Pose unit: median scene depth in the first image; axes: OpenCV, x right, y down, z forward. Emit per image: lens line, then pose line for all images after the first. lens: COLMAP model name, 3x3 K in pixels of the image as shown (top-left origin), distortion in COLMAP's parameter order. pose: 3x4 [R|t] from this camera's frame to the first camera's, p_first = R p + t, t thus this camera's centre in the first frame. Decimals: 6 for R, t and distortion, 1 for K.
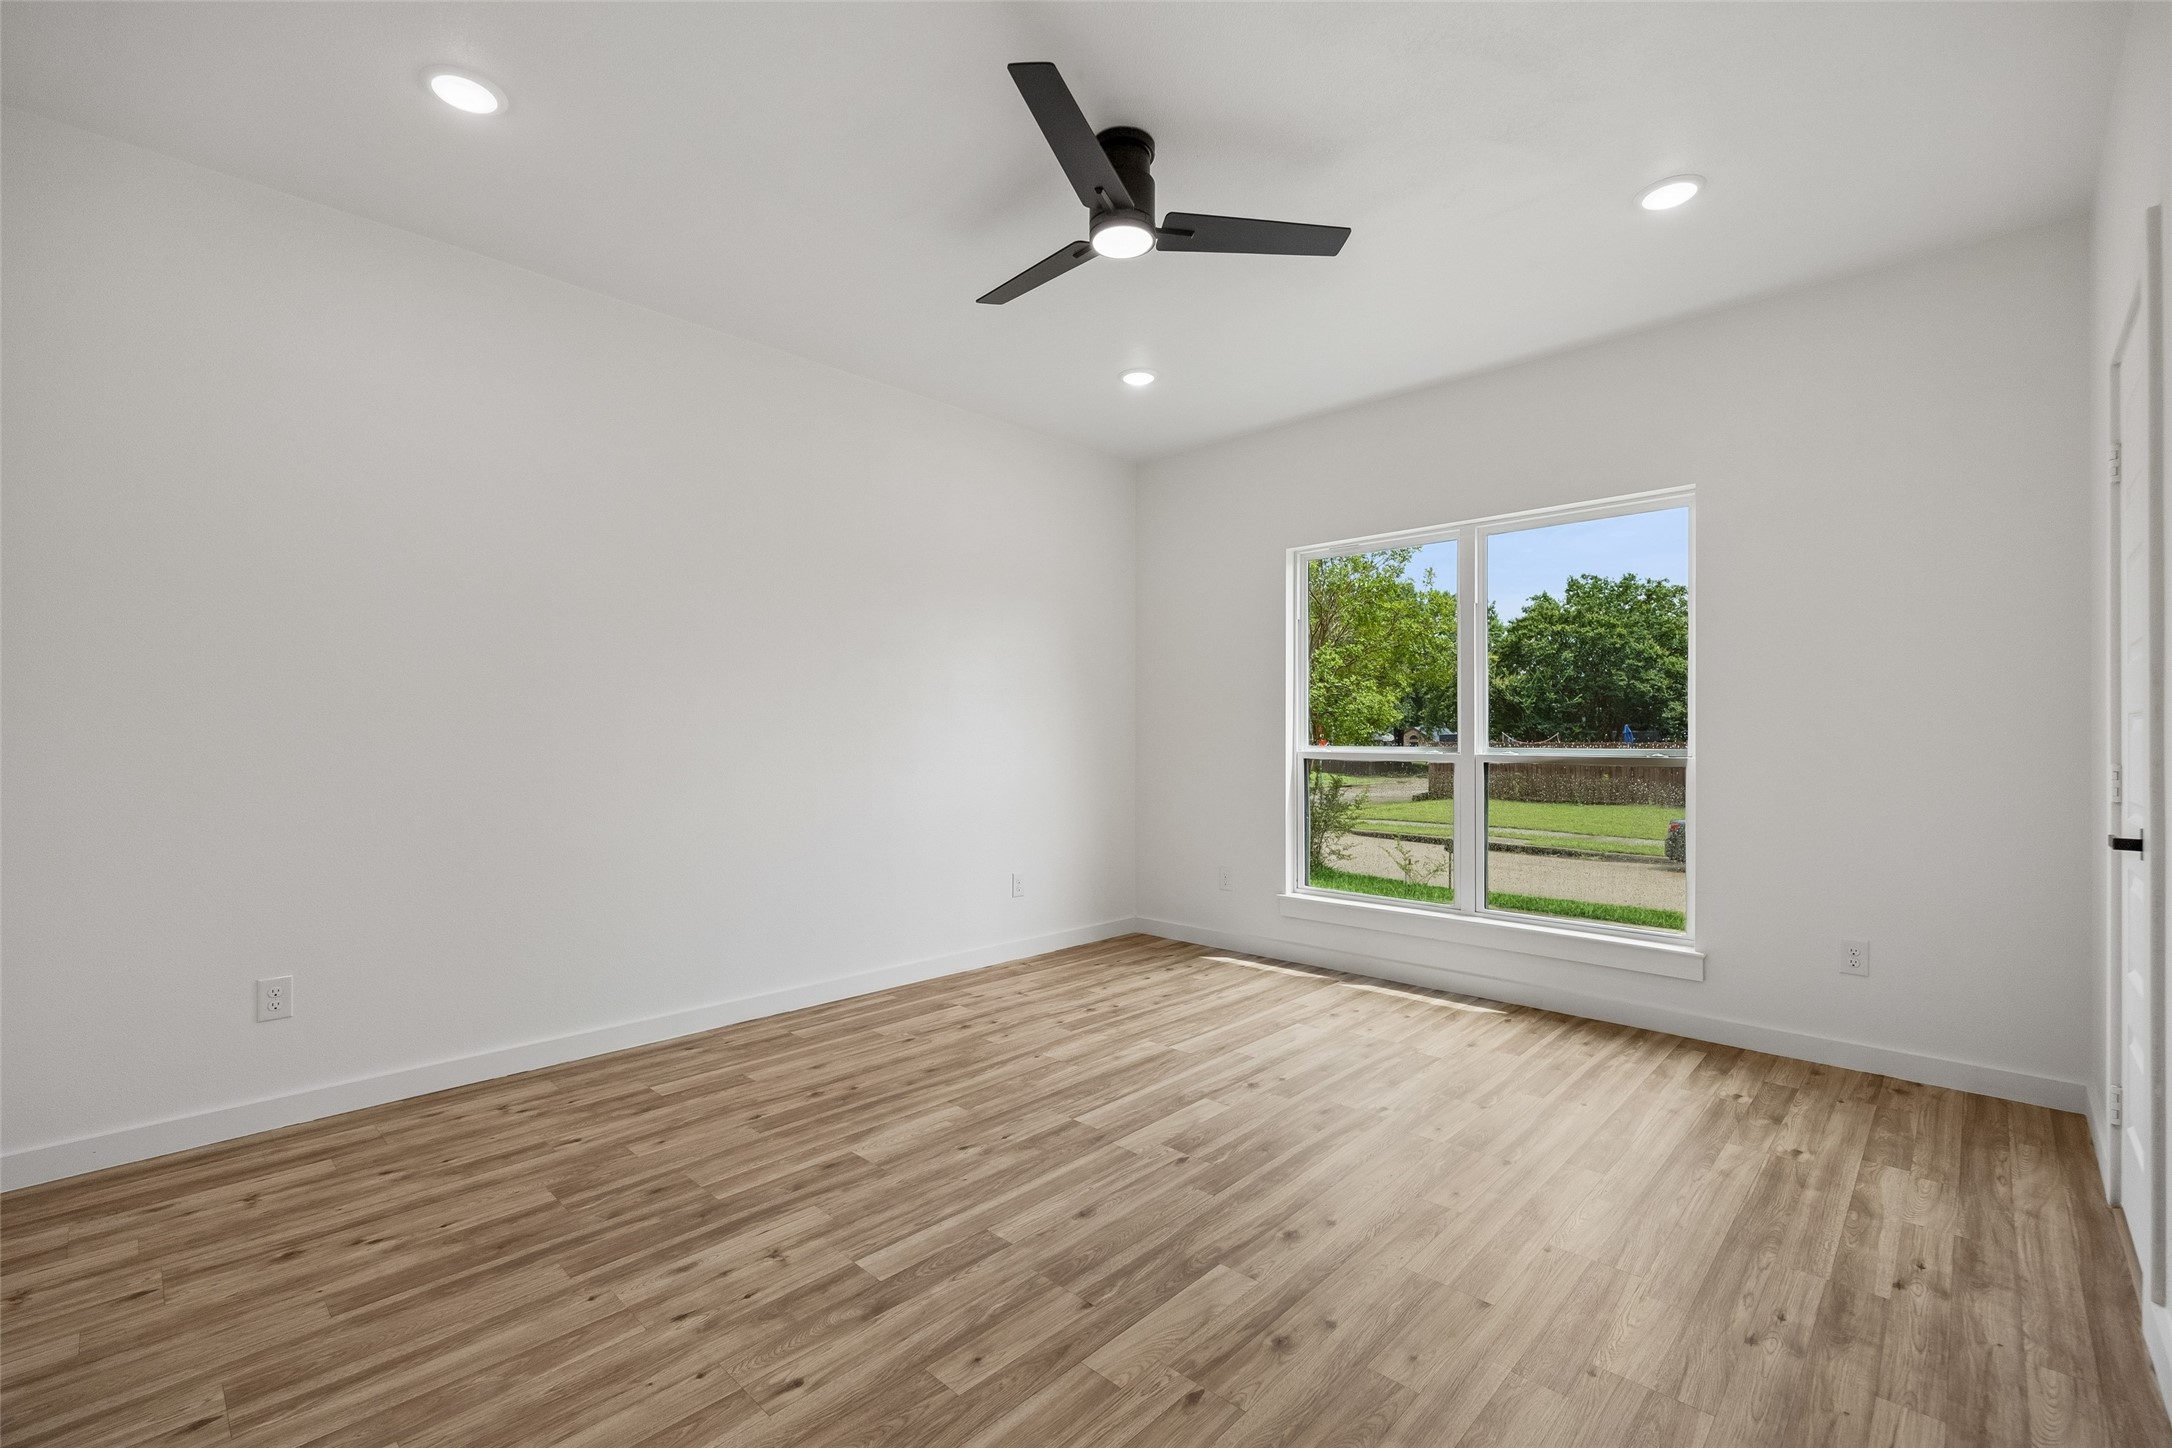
lens RADIAL K [[944.0, 0, 1050.9], [0, 944.0, 725.3], [0, 0, 1]] dist [-0.013559, 0.000760]
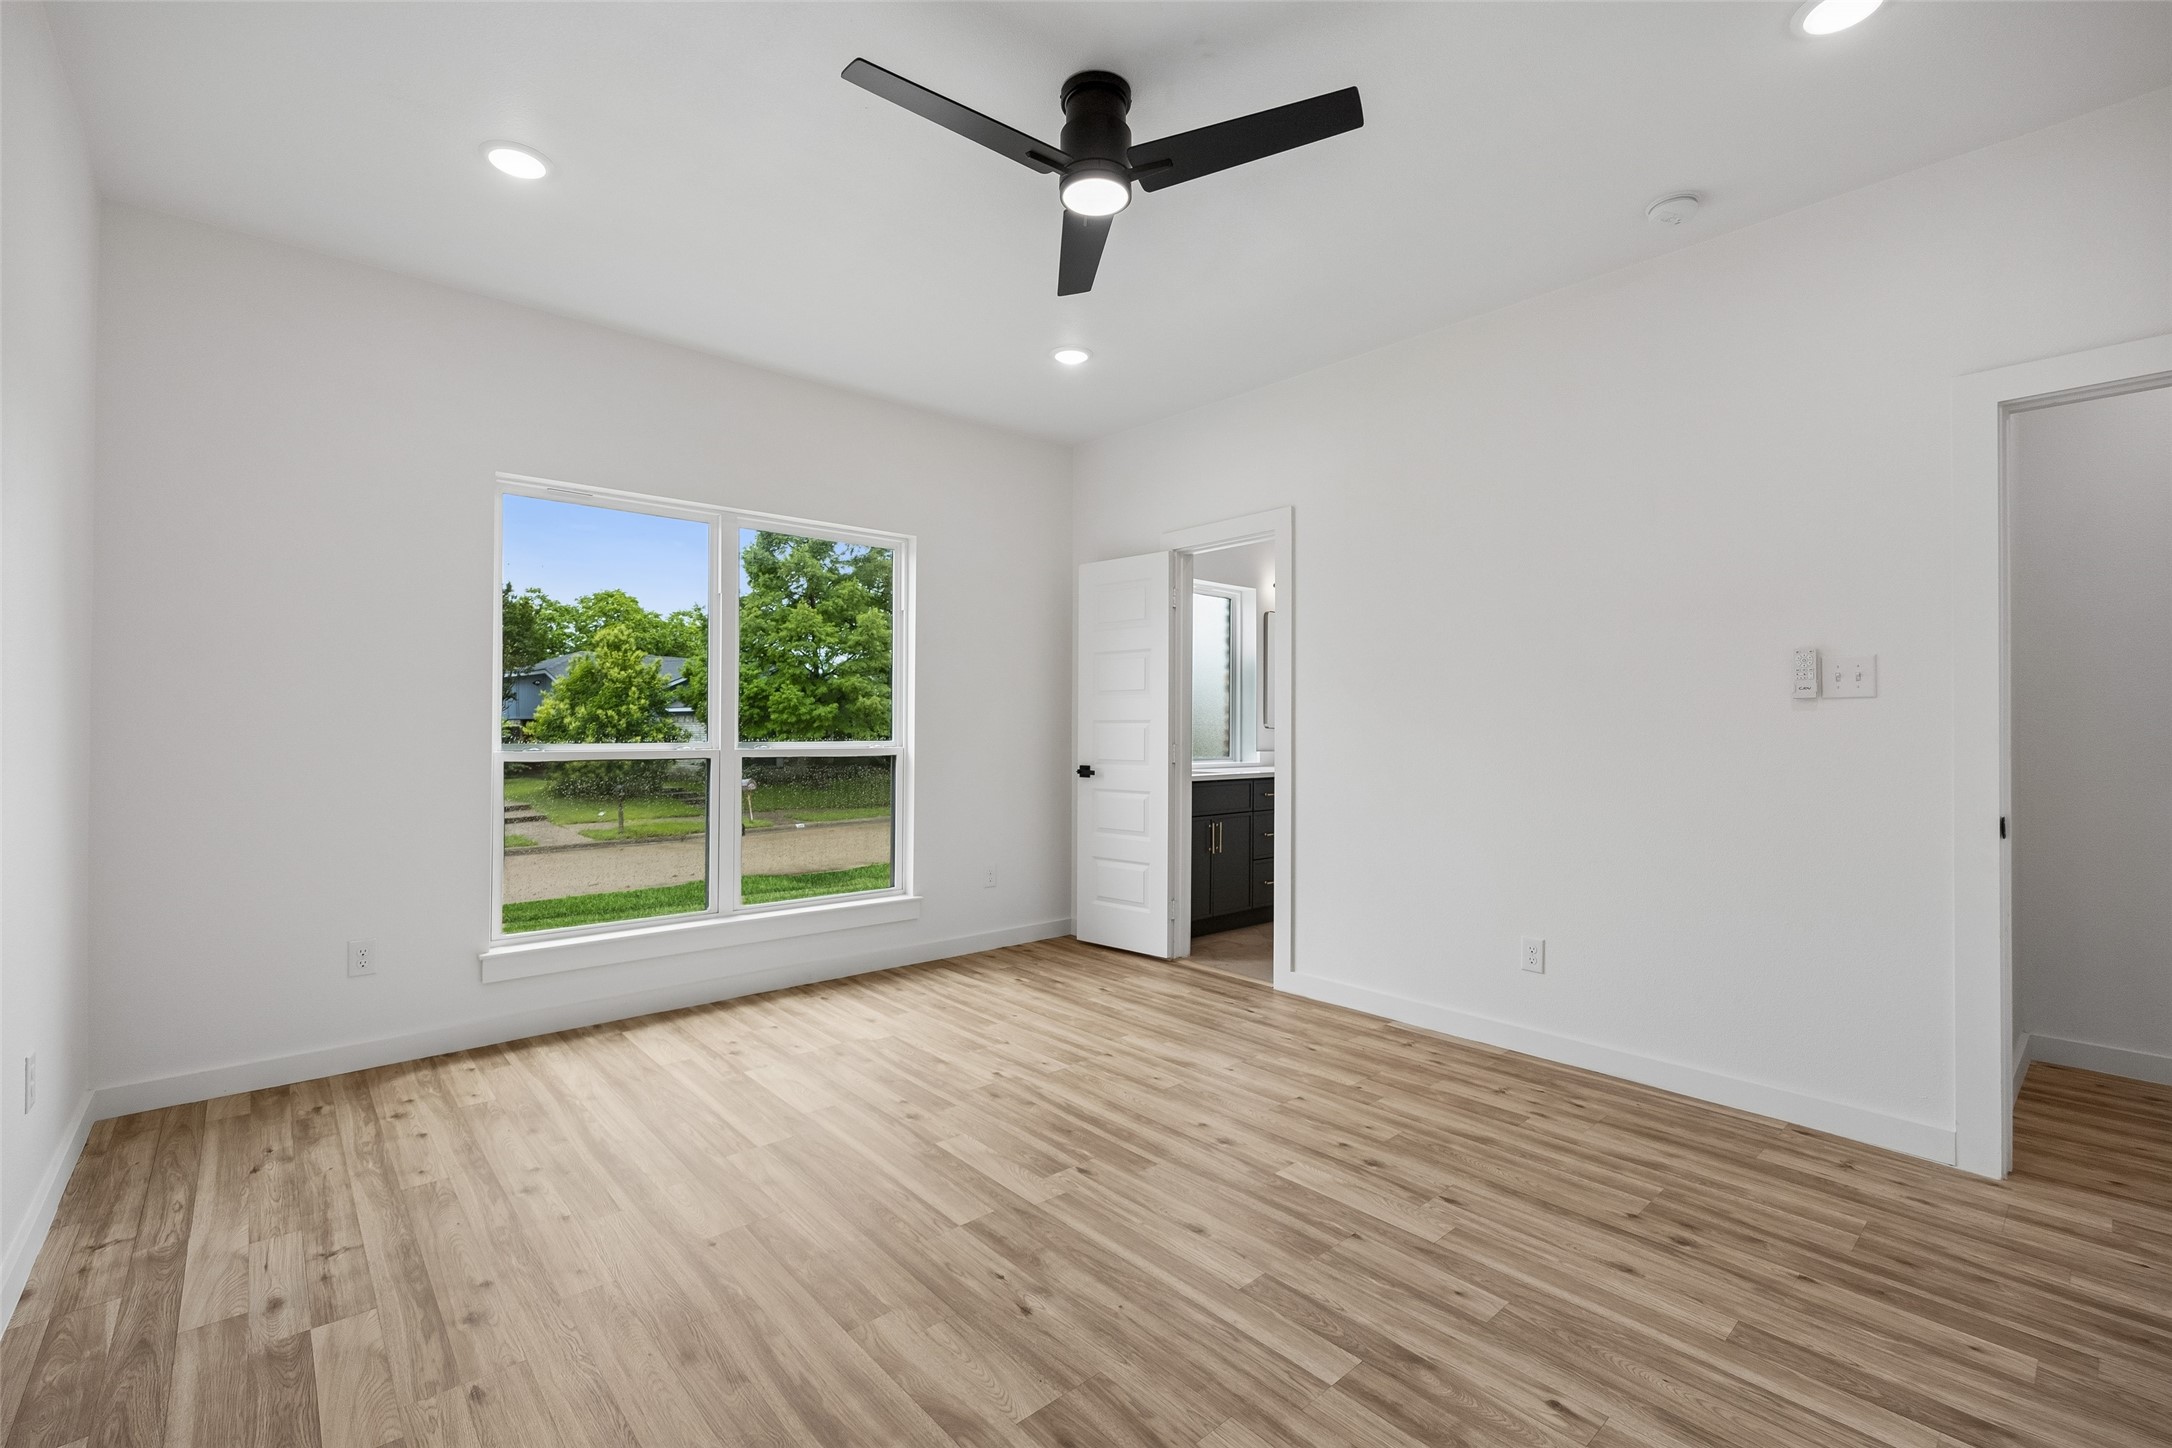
lens RADIAL K [[944.0, 0, 1092.2], [0, 944.0, 724.3], [0, 0, 1]] dist [-0.013559, 0.000760]
pose [[0.044654, 0.002820, 0.998999, -0.858755], [-0.012833, 0.999915, -0.002249, 0.002010], [-0.998920, -0.012720, 0.044686, 0.981304]]
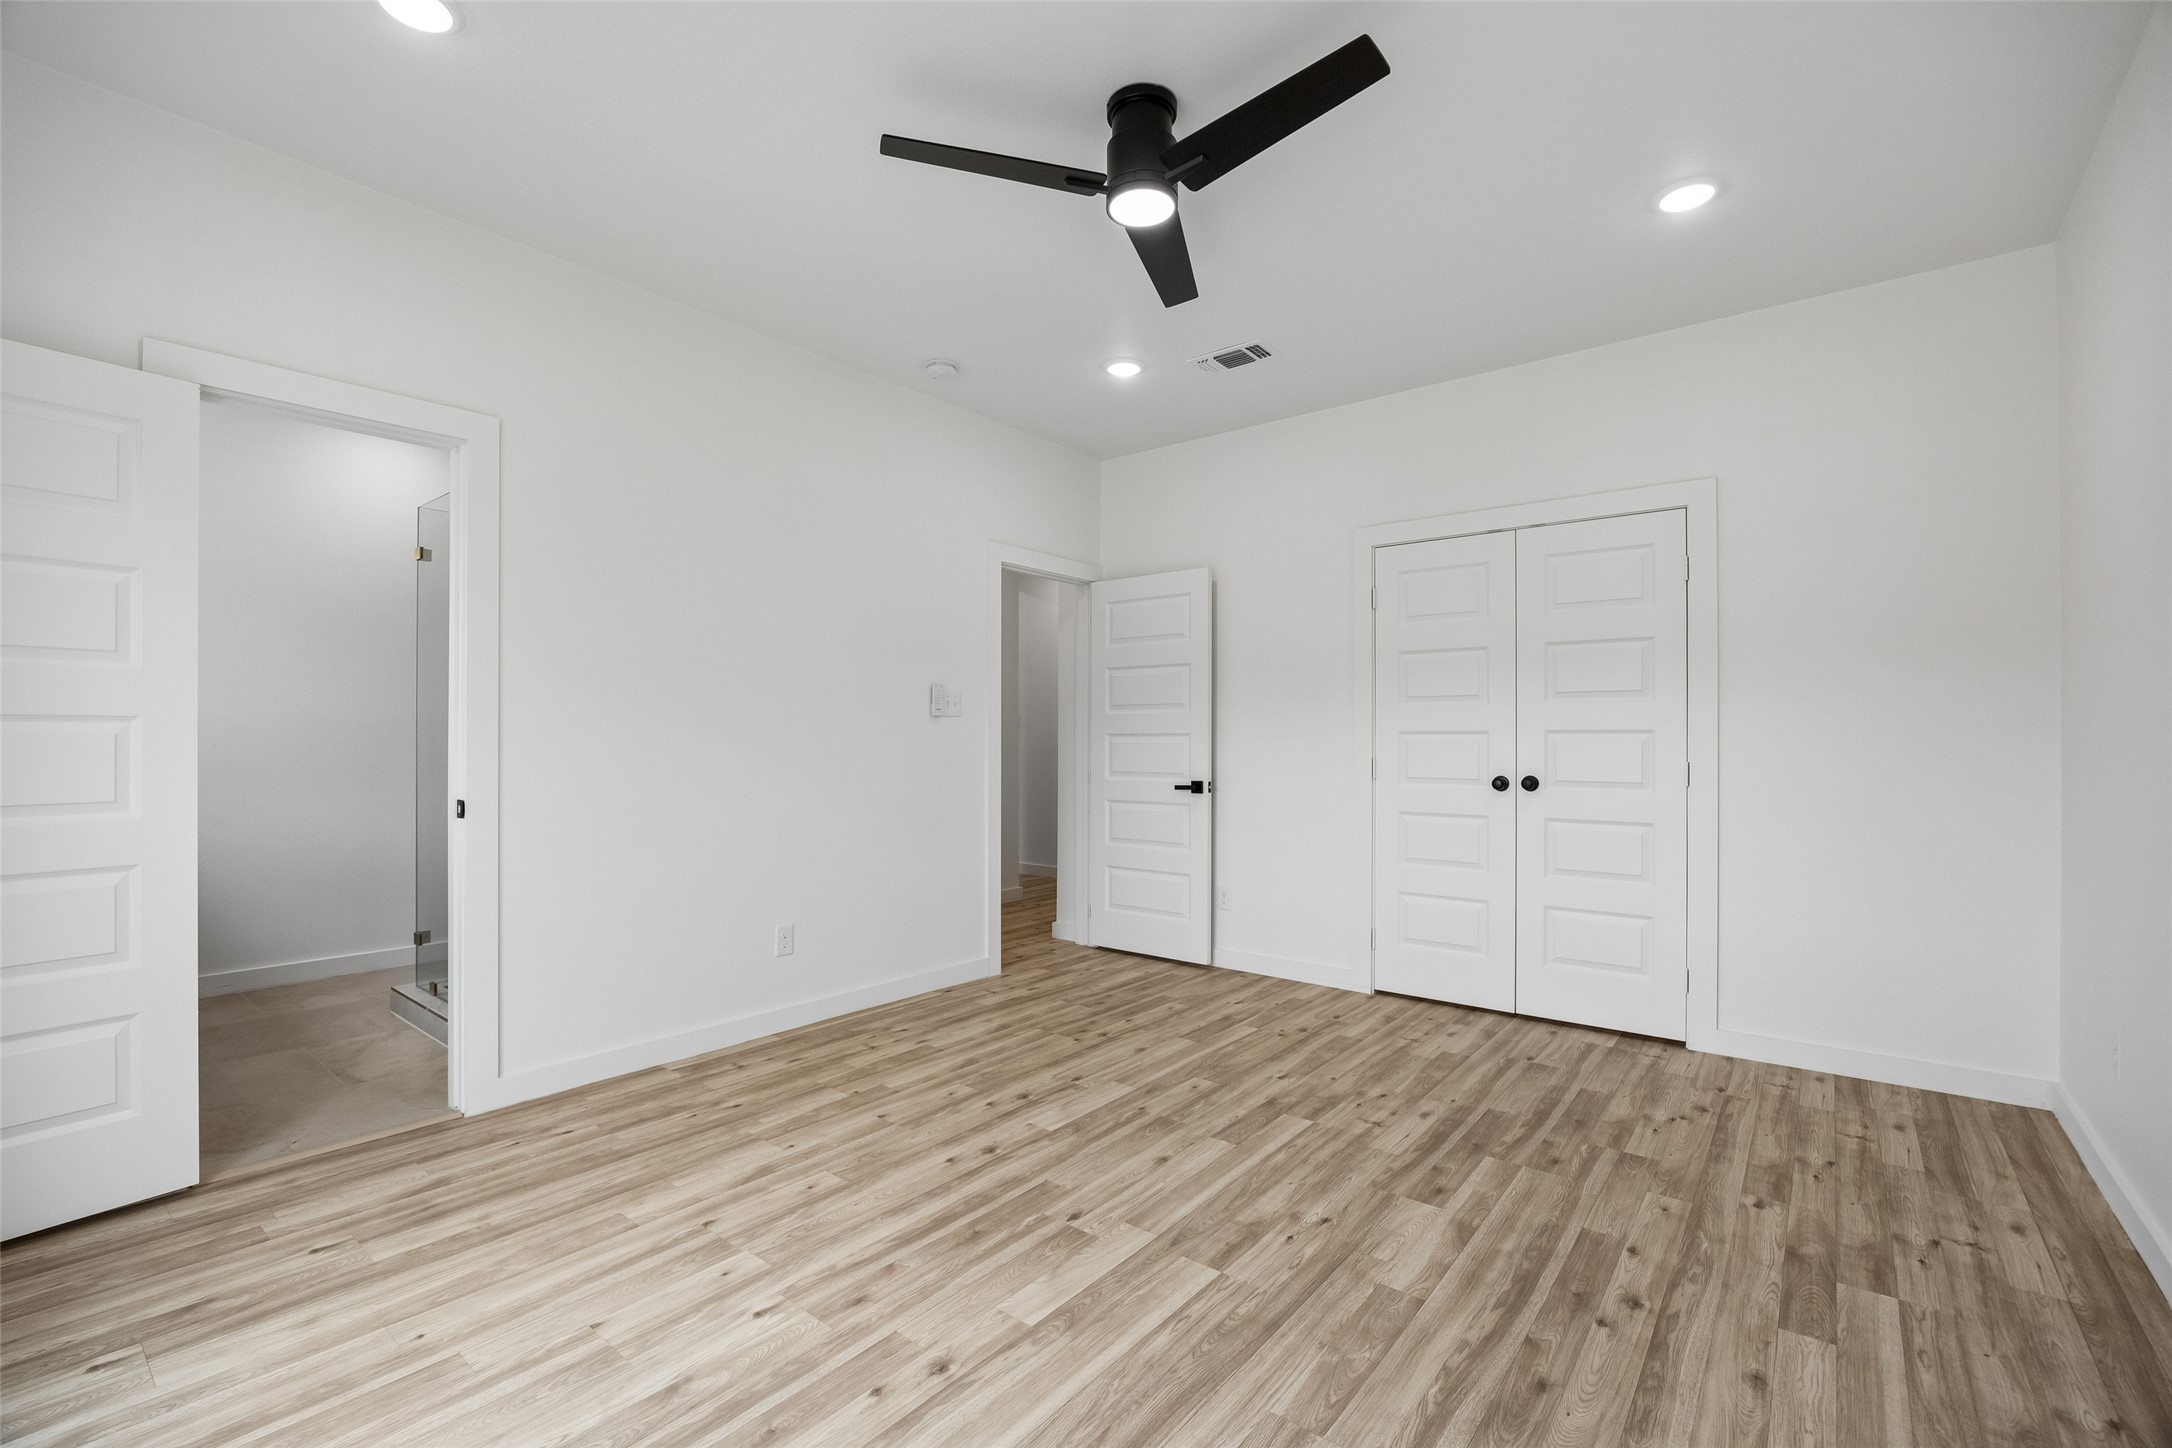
lens RADIAL K [[944.0, 0, 1089.4], [0, 944.0, 711.8], [0, 0, 1]] dist [-0.013559, 0.000760]
pose [[-0.992078, -0.010090, -0.125215, 0.249245], [-0.005781, 0.999380, -0.034723, 0.014819], [0.125488, -0.033724, -0.991522, 1.958749]]
